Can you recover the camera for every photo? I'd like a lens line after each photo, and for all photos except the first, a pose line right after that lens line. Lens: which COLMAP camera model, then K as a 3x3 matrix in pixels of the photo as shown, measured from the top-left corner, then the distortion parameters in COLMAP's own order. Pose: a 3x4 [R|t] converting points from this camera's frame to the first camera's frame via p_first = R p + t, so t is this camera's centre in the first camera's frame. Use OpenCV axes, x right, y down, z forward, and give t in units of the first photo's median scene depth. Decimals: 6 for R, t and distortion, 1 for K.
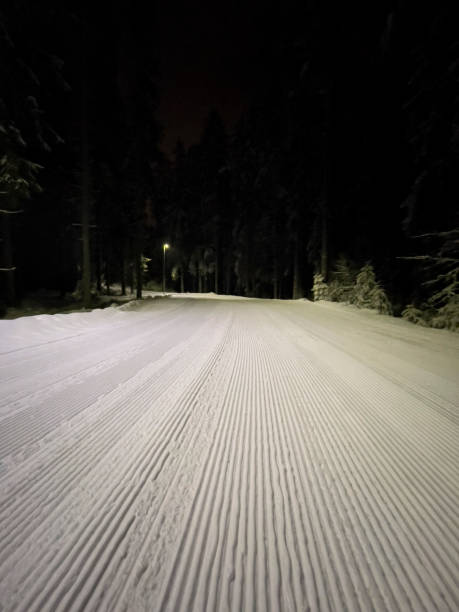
lens RADIAL K [[246.4, 0, 230.8], [0, 246.4, 307.1], [0, 0, 1]] dist [-0.010993, 0.003154]
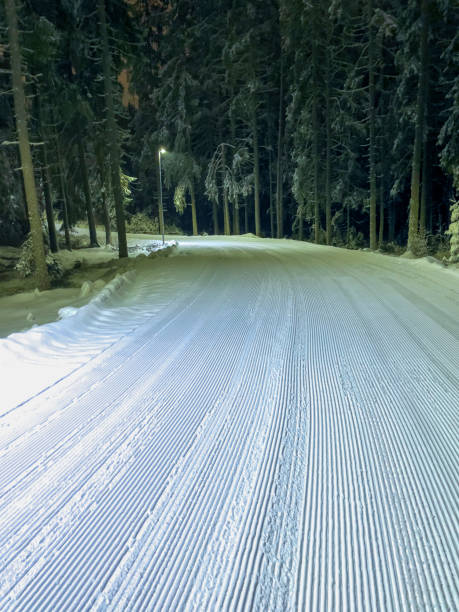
lens RADIAL K [[455.8, 0, 224.0], [0, 455.8, 308.8], [0, 0, 1]] dist [0.058578, -0.065568]
pose [[0.990826, -0.023205, -0.133135, -0.010860], [0.040883, 0.990455, 0.131635, -0.106642], [0.128809, -0.135870, 0.982317, -0.049617]]
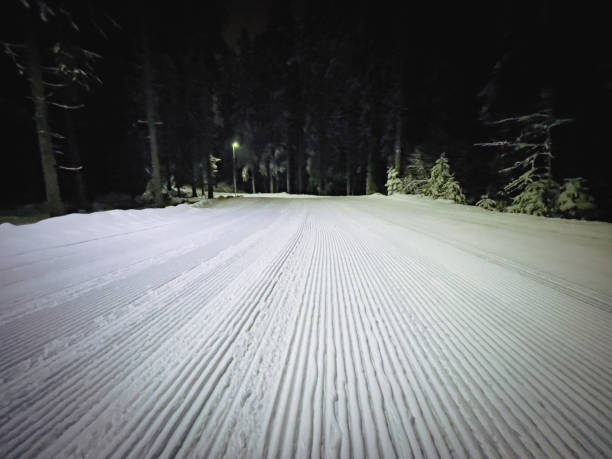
lens RADIAL K [[245.9, 0, 305.5], [0, 245.9, 231.6], [0, 0, 1]] dist [-0.009455, 0.000724]
pose [[0.999643, -0.025529, 0.007888, -0.009167], [0.024671, 0.995222, 0.094466, 0.026009], [-0.010262, -0.094237, 0.995497, 0.004189]]
